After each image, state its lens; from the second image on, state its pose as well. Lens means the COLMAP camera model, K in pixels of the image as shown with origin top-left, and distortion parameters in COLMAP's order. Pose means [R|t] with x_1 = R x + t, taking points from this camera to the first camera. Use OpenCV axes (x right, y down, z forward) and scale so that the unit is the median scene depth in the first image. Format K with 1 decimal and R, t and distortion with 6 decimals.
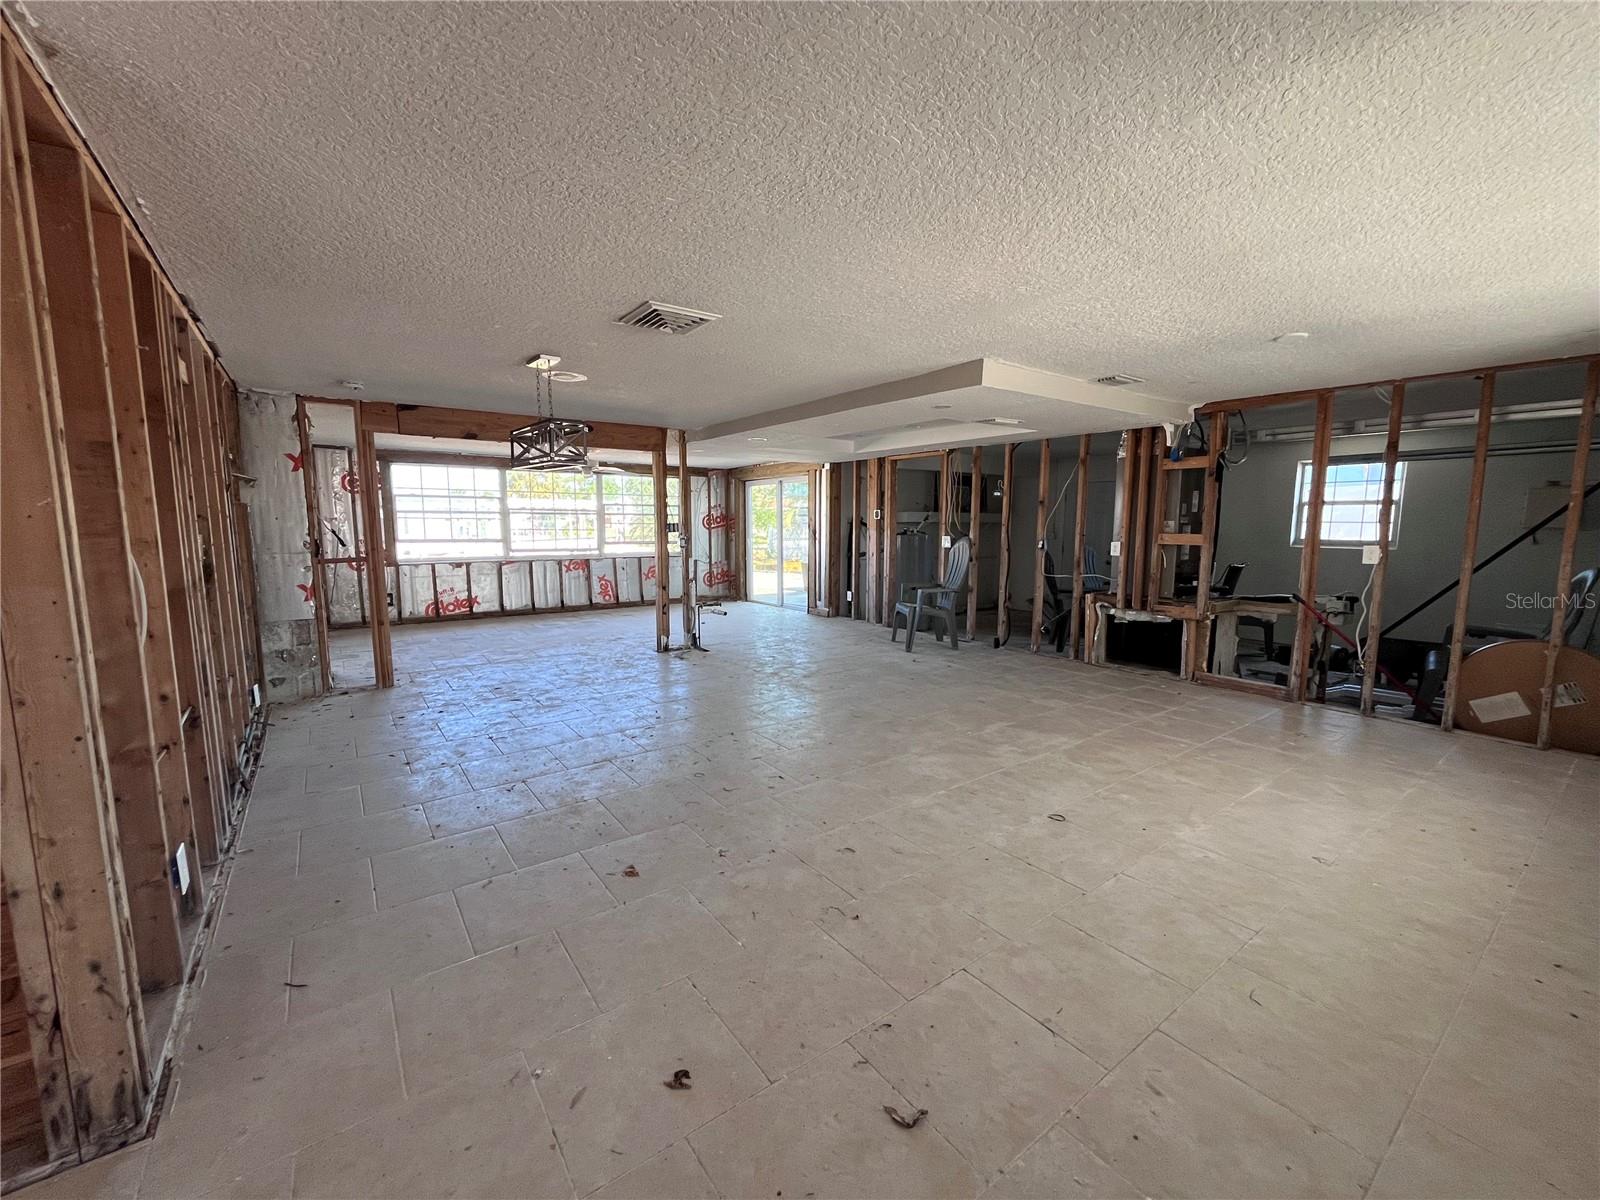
lens RADIAL K [[646.6, 0, 801.3], [0, 646.6, 599.4], [0, 0, 1]] dist [-0.003648, 0.000005]
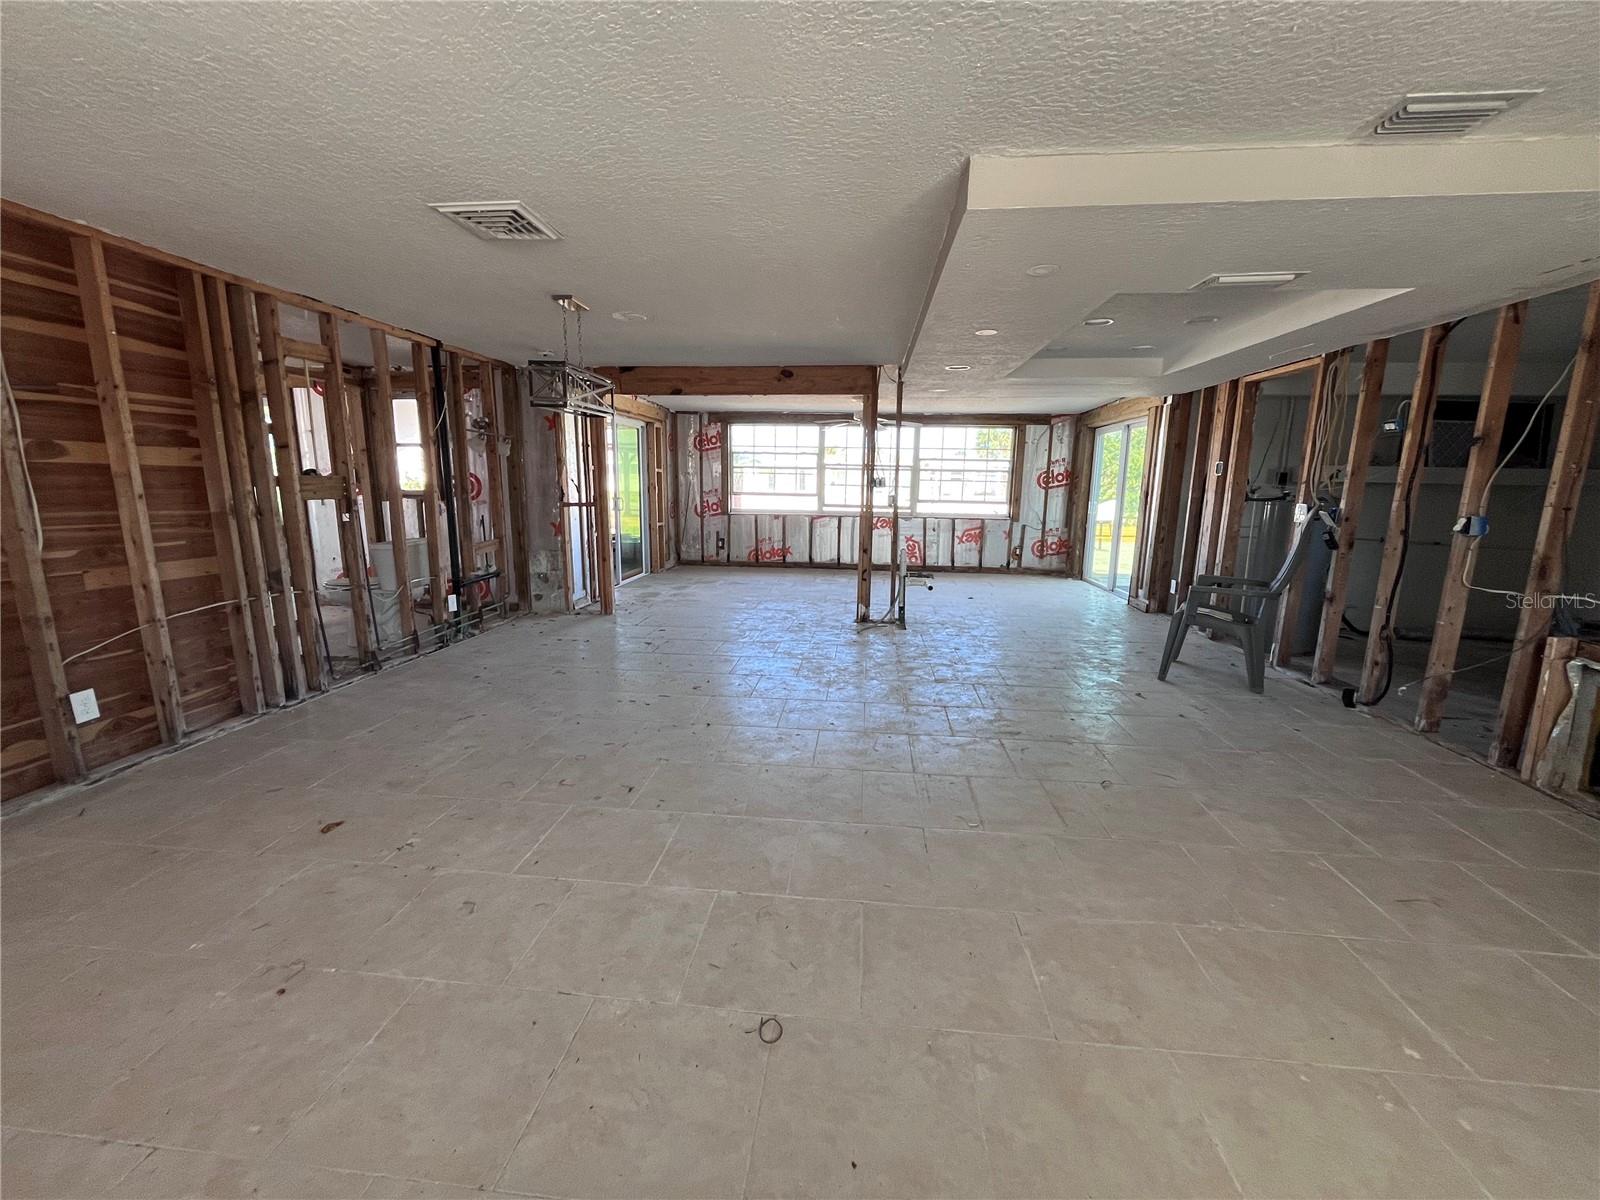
lens RADIAL K [[646.6, 0, 799.5], [0, 646.6, 604.5], [0, 0, 1]] dist [-0.003648, 0.000005]
pose [[0.742450, 0.134558, -0.656249, 0.257252], [-0.090847, 0.990794, 0.100374, -0.021572], [0.663713, -0.014904, 0.747838, 0.227079]]
